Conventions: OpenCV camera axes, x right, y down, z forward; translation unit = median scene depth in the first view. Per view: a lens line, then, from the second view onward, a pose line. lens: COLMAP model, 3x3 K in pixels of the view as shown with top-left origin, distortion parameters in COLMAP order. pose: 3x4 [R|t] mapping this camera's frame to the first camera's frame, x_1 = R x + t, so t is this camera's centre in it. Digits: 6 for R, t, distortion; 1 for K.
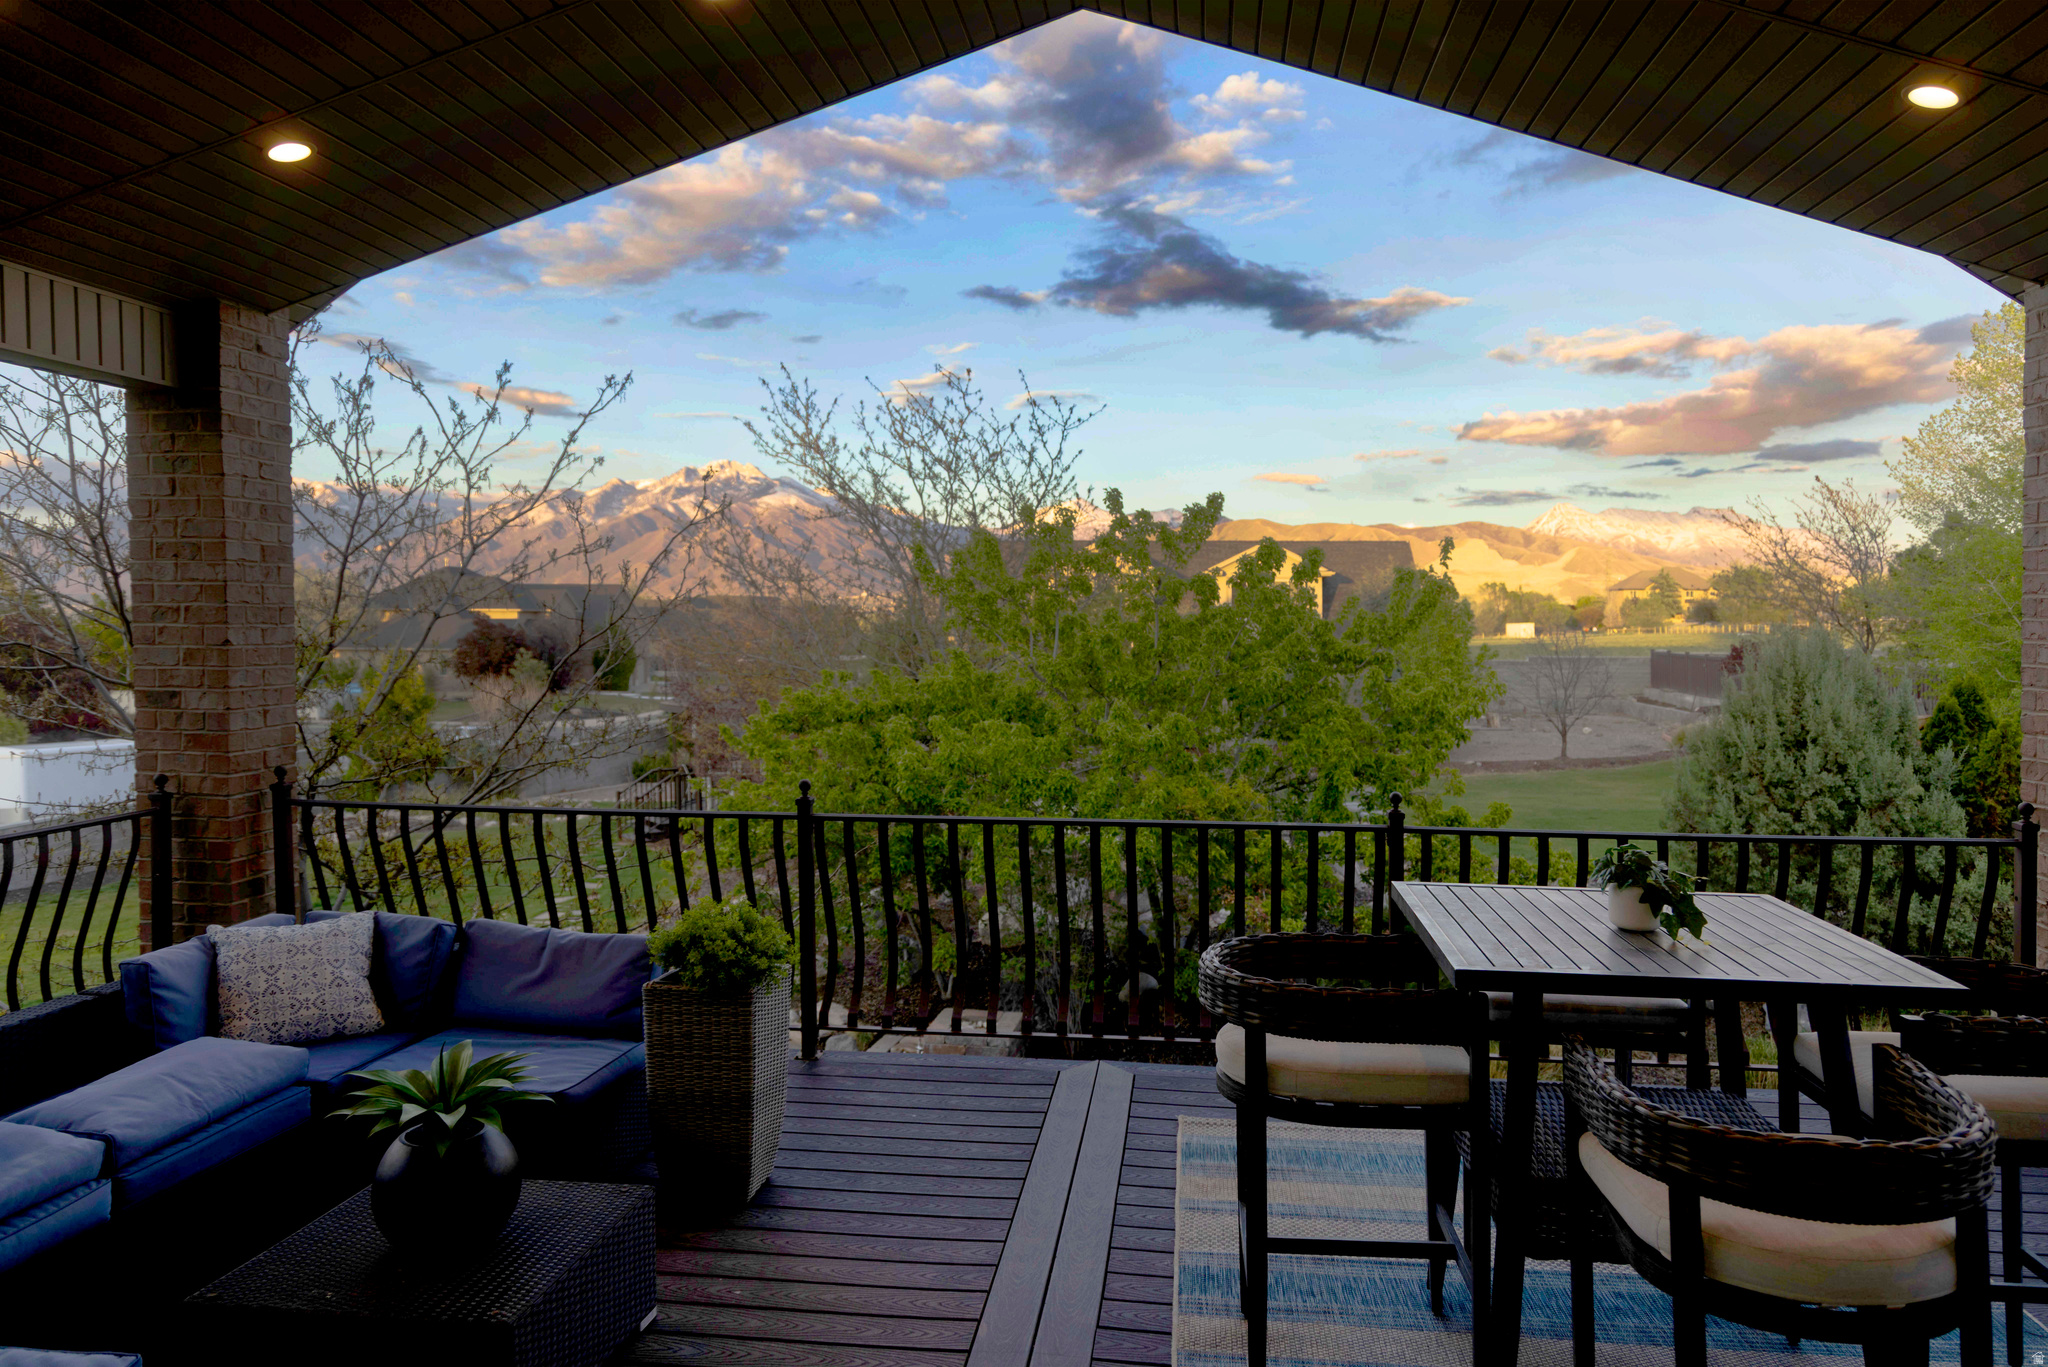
lens RADIAL K [[1384.7, 0, 1034.3], [0, 1384.7, 673.3], [0, 0, 1]] dist [0.012518, 0.008730]
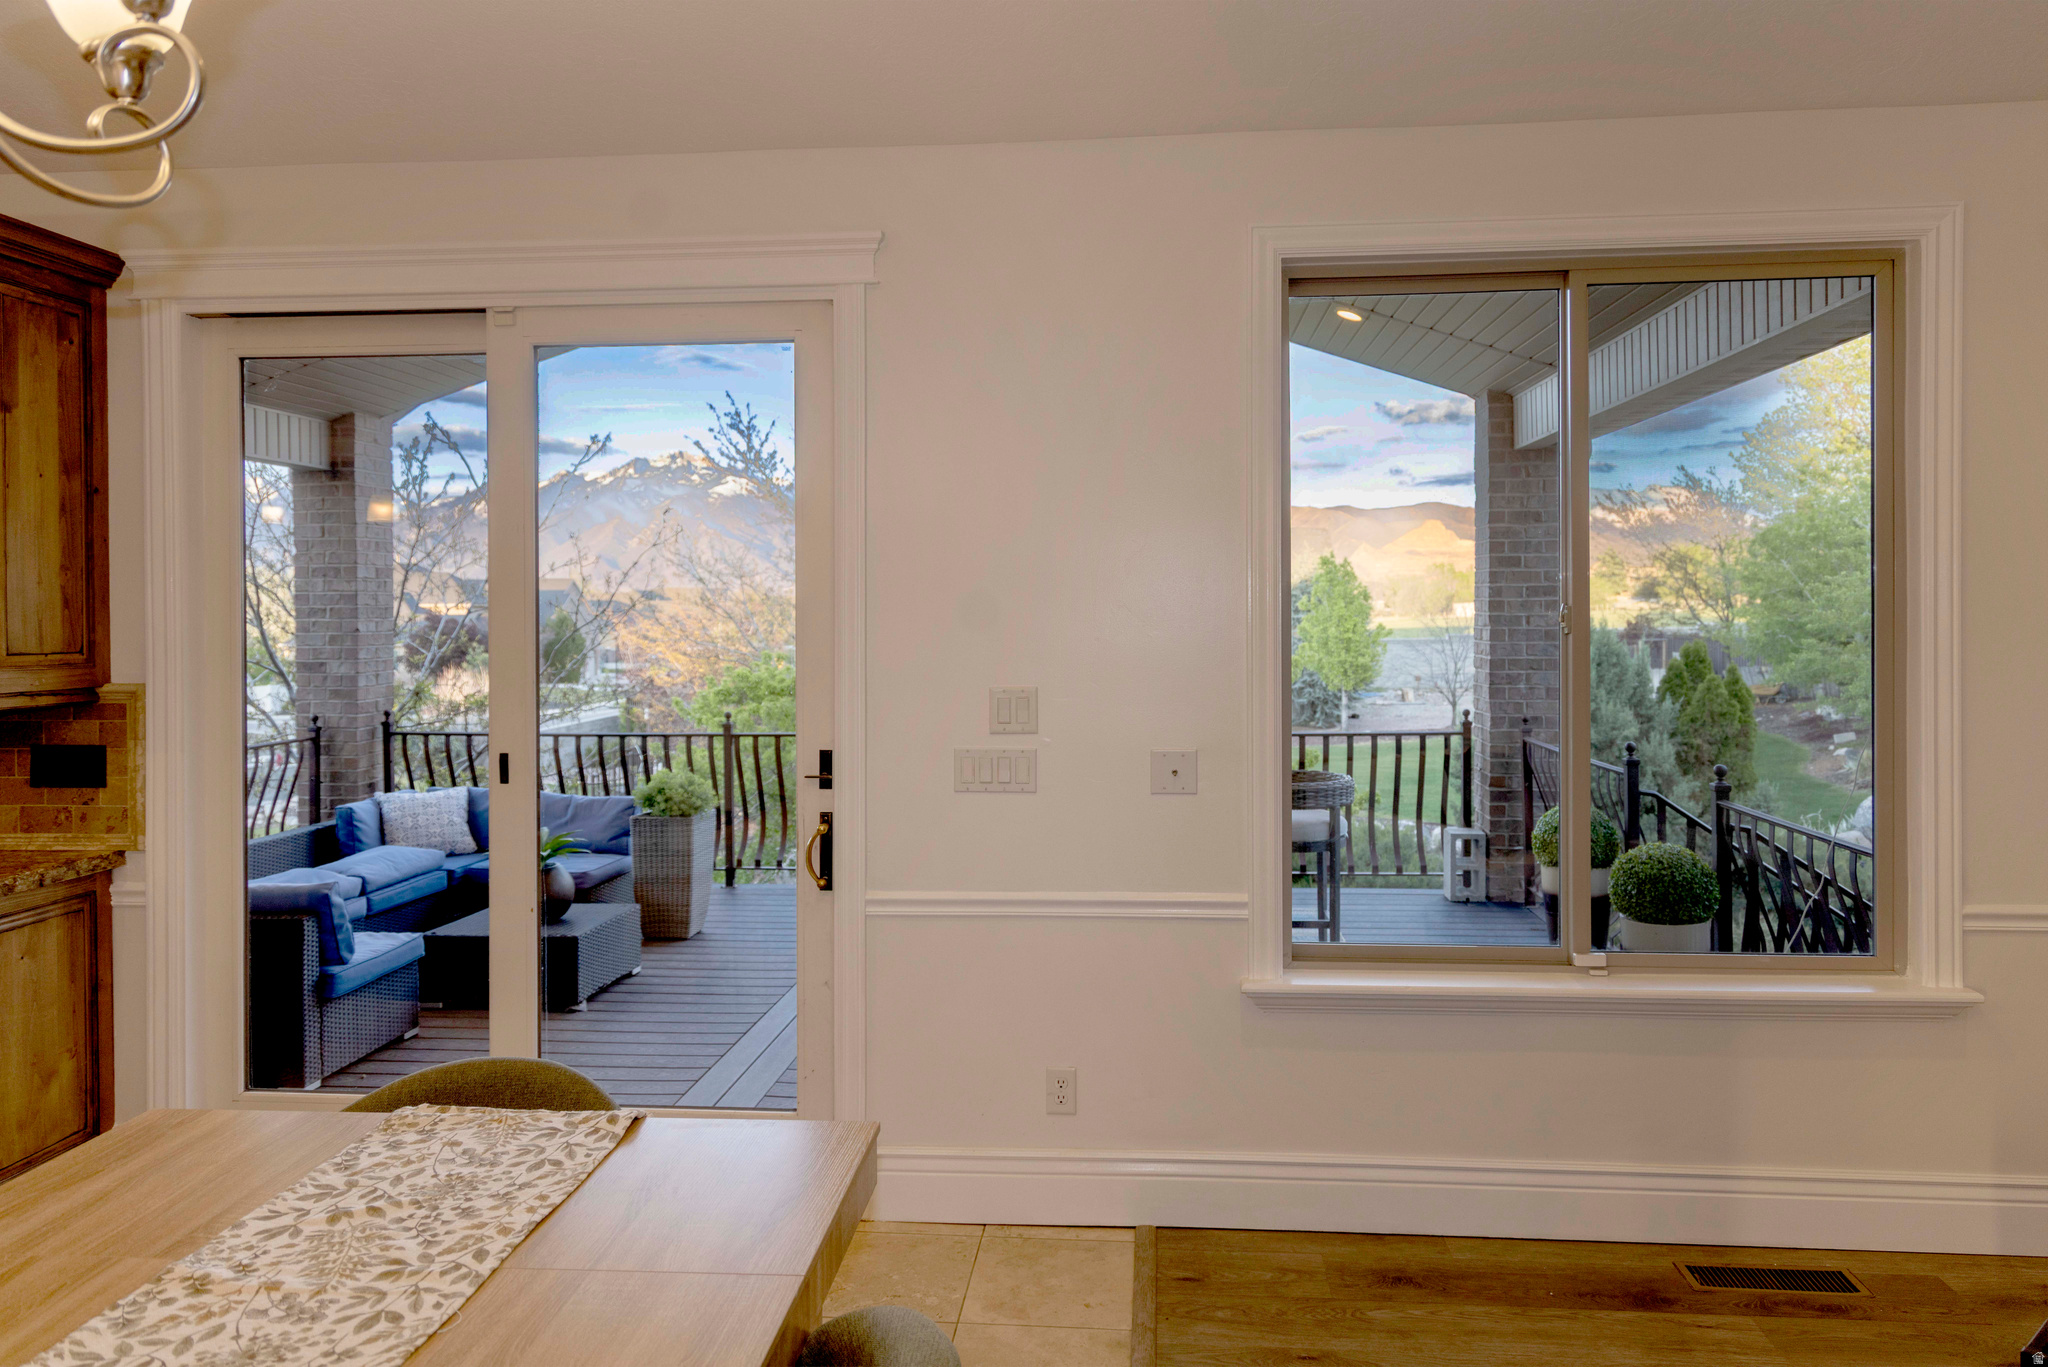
lens RADIAL K [[1384.7, 0, 1043.6], [0, 1384.7, 542.5], [0, 0, 1]] dist [0.012518, 0.008730]
pose [[0.999103, -0.013588, 0.040116, 0.053797], [0.016926, 0.996317, -0.084058, 0.009775], [-0.038826, 0.084662, 0.995653, -0.244585]]
